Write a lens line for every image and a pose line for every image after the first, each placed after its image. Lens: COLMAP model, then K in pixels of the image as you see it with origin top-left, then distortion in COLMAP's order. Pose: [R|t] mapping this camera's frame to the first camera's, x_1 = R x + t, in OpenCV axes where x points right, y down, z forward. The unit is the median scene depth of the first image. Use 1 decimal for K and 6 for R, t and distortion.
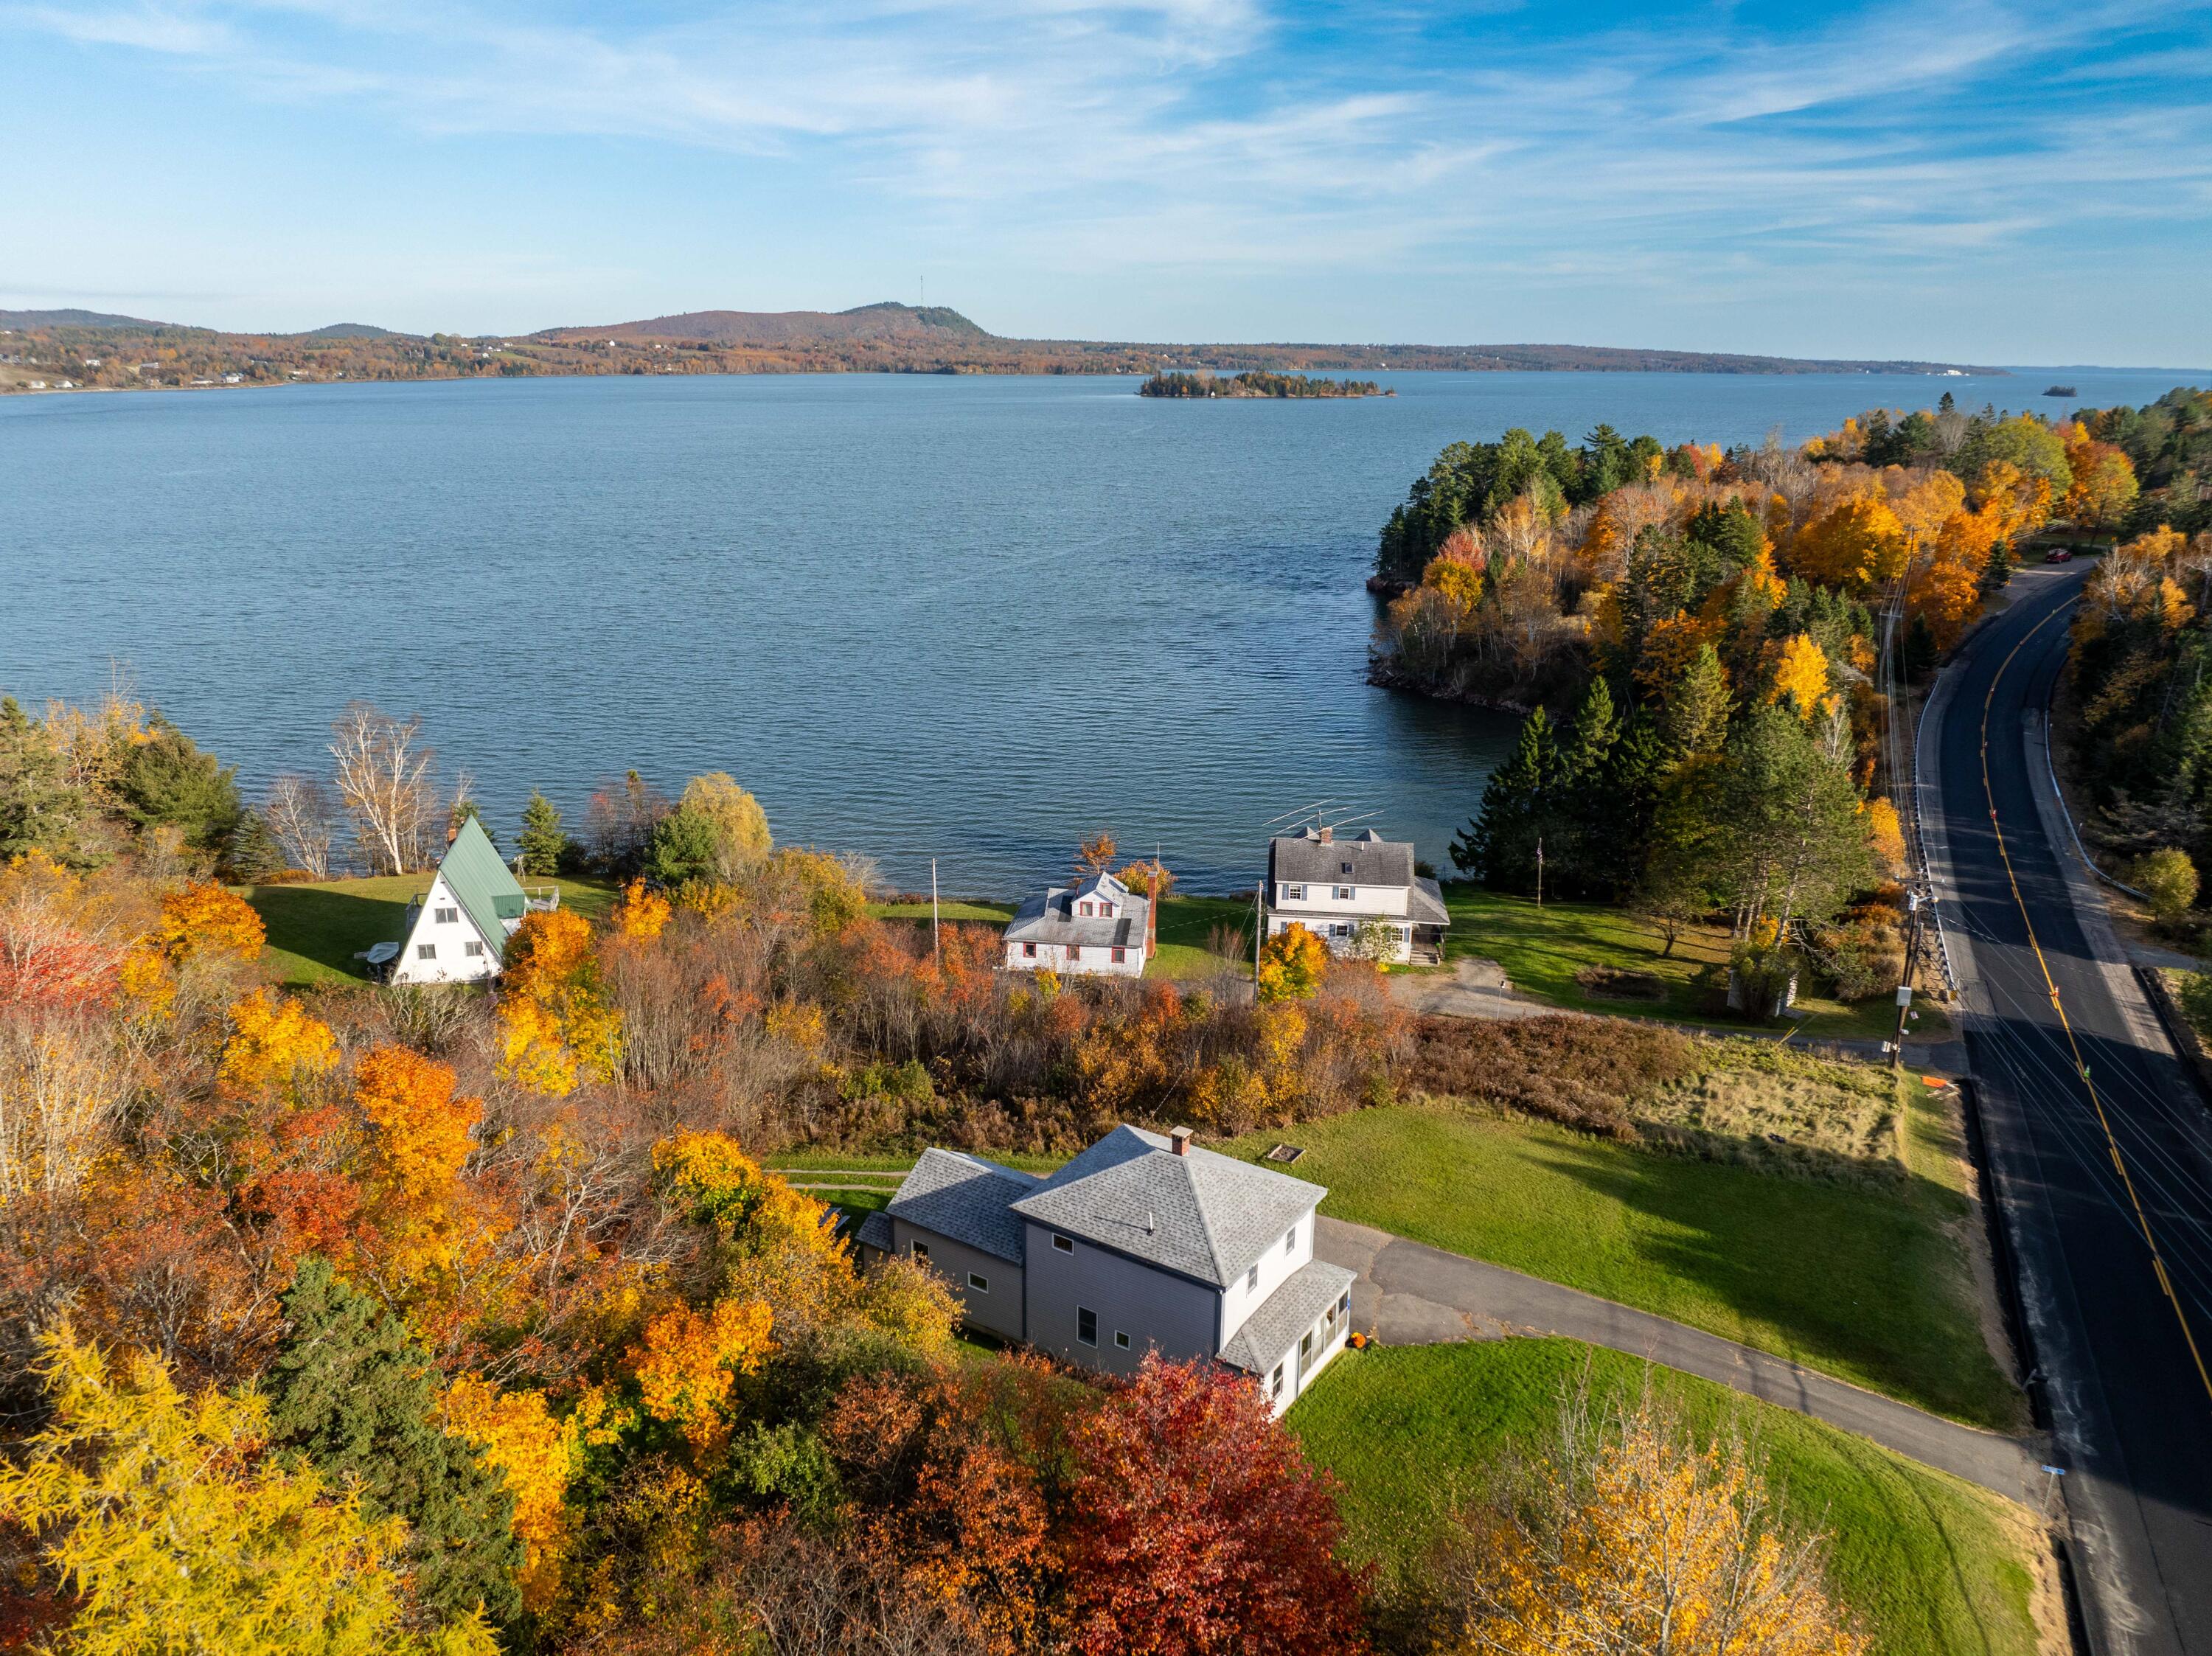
lens RADIAL K [[1571.9, 0, 1106.0], [0, 1571.9, 828.0], [0, 0, 1]] dist [-0.028200, 0.005163]
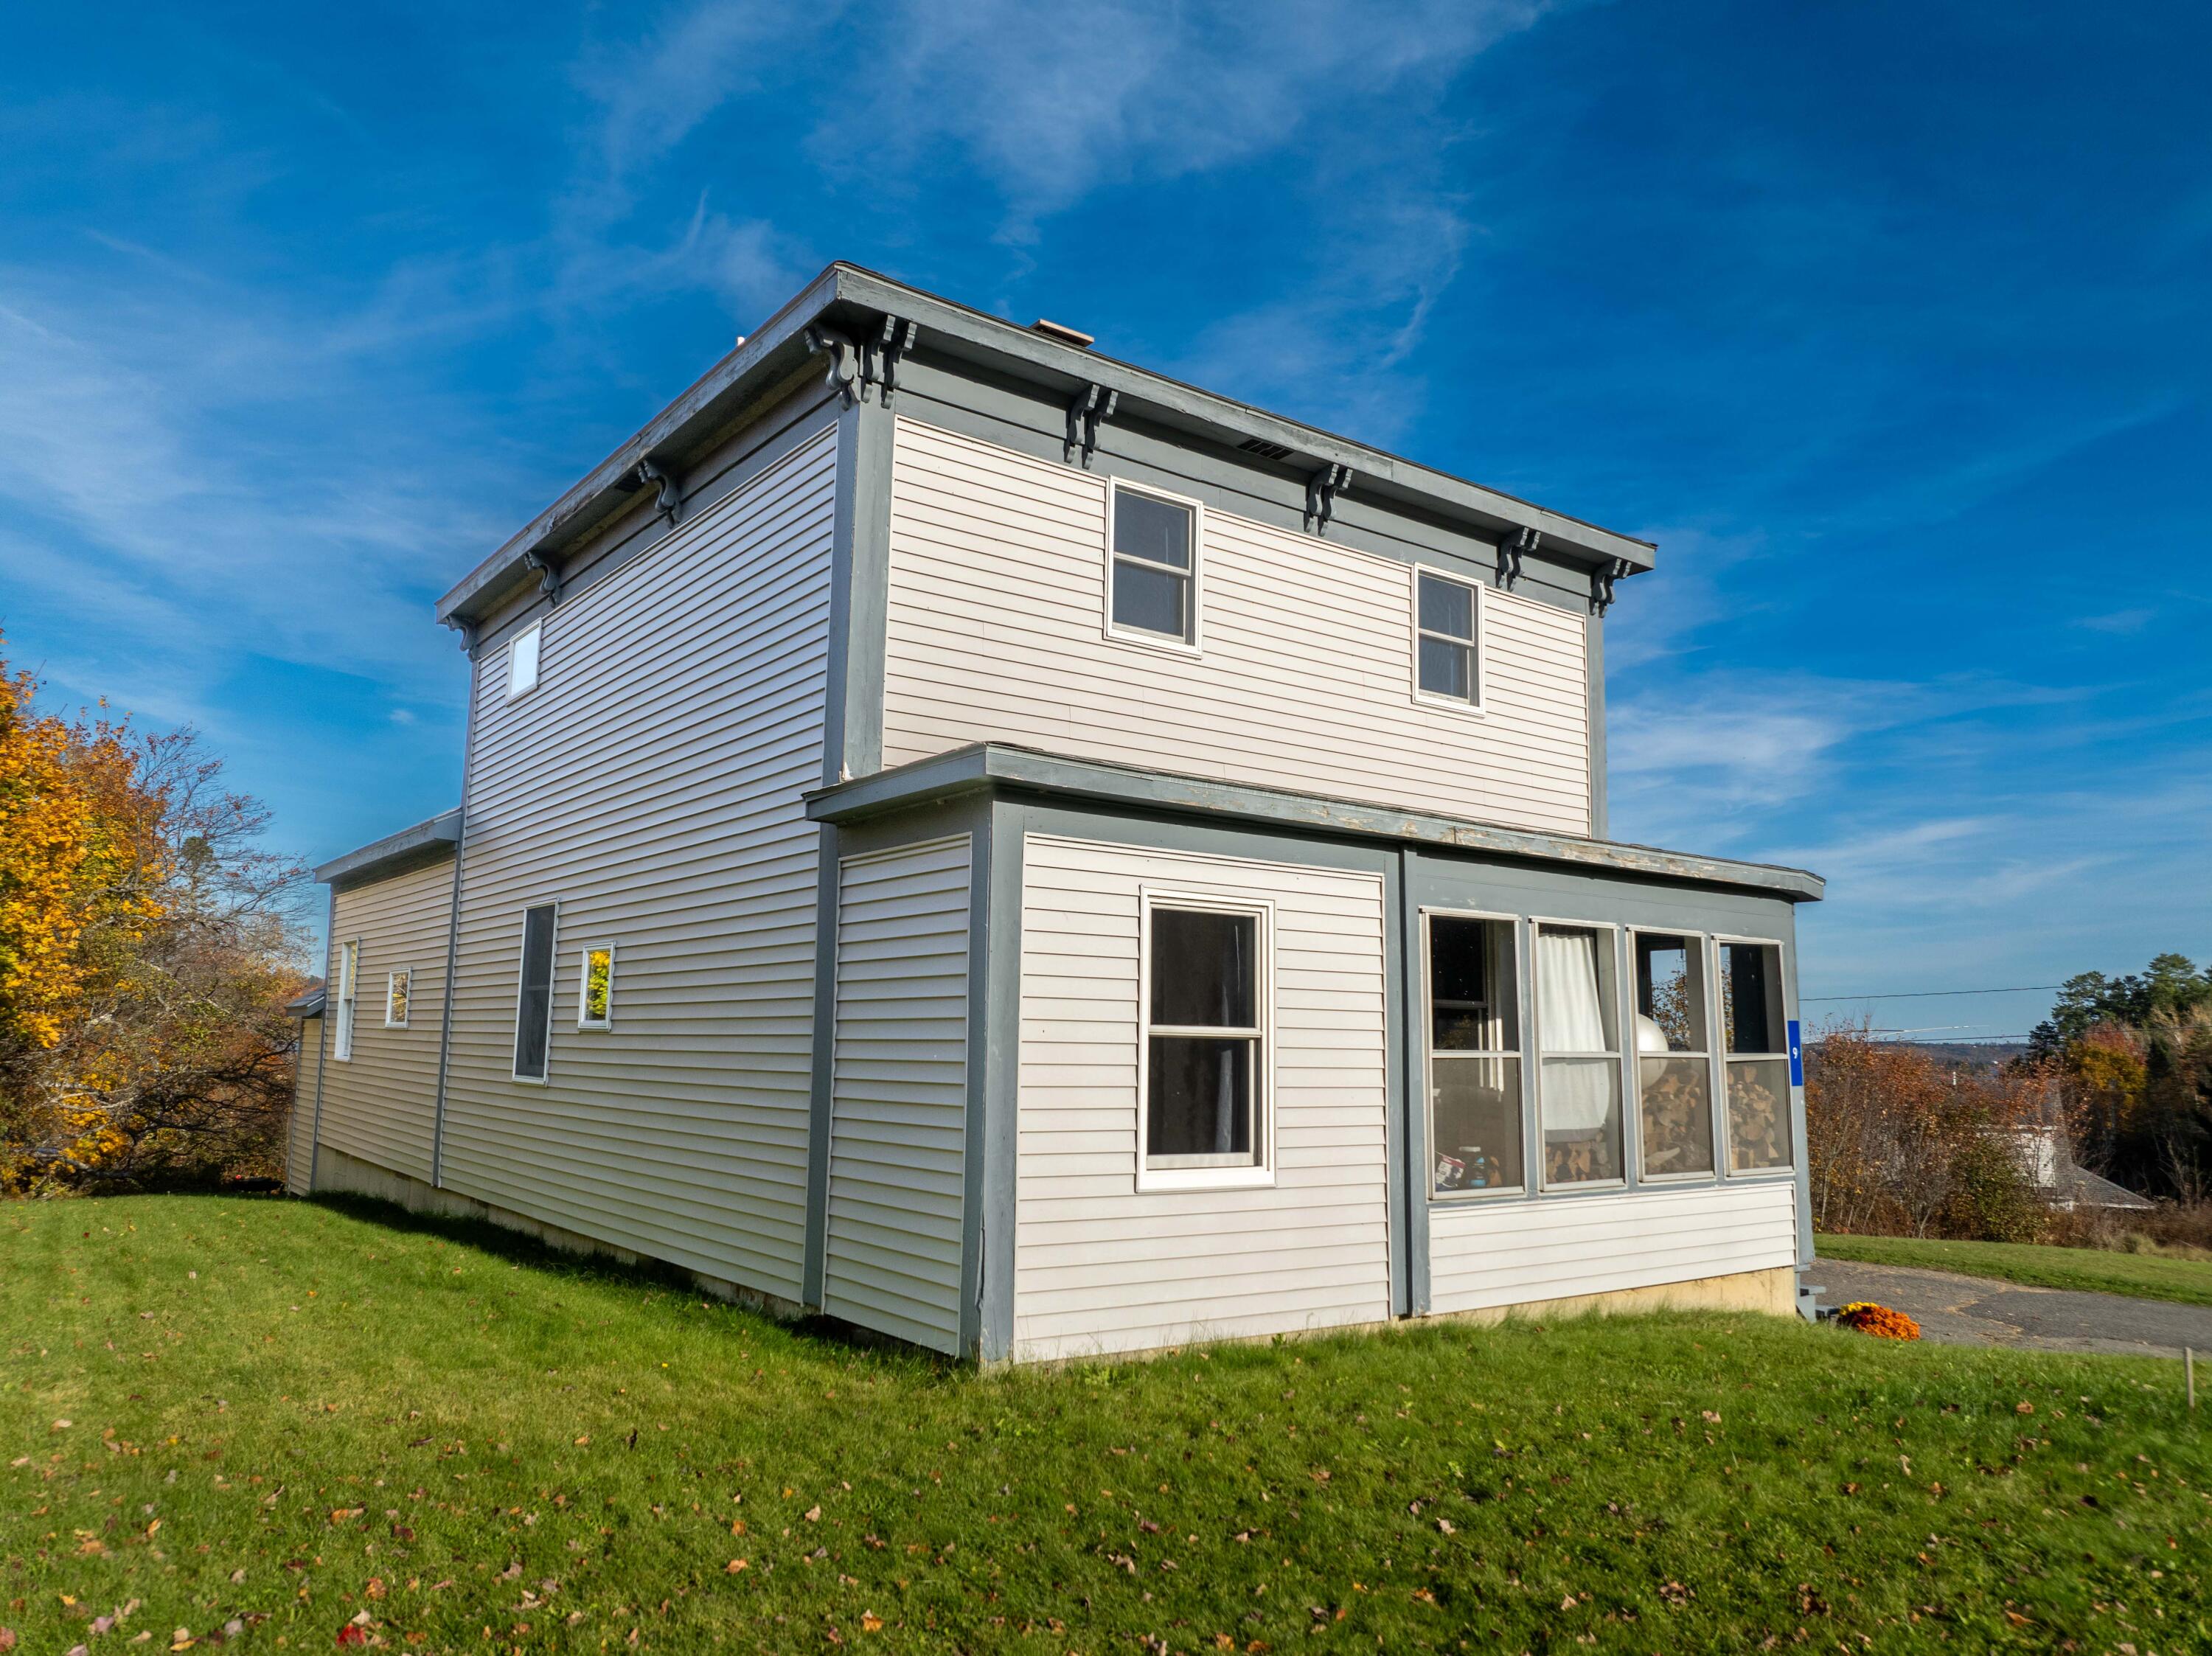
lens RADIAL K [[1566.9, 0, 1106.0], [0, 1566.9, 828.0], [0, 0, 1]] dist [-0.037801, 0.010362]
pose [[0.939559, -0.037741, -0.340301, 0.021637], [-0.111502, 0.905997, -0.408333, 0.056146], [0.323723, 0.421598, 0.847029, 0.121507]]
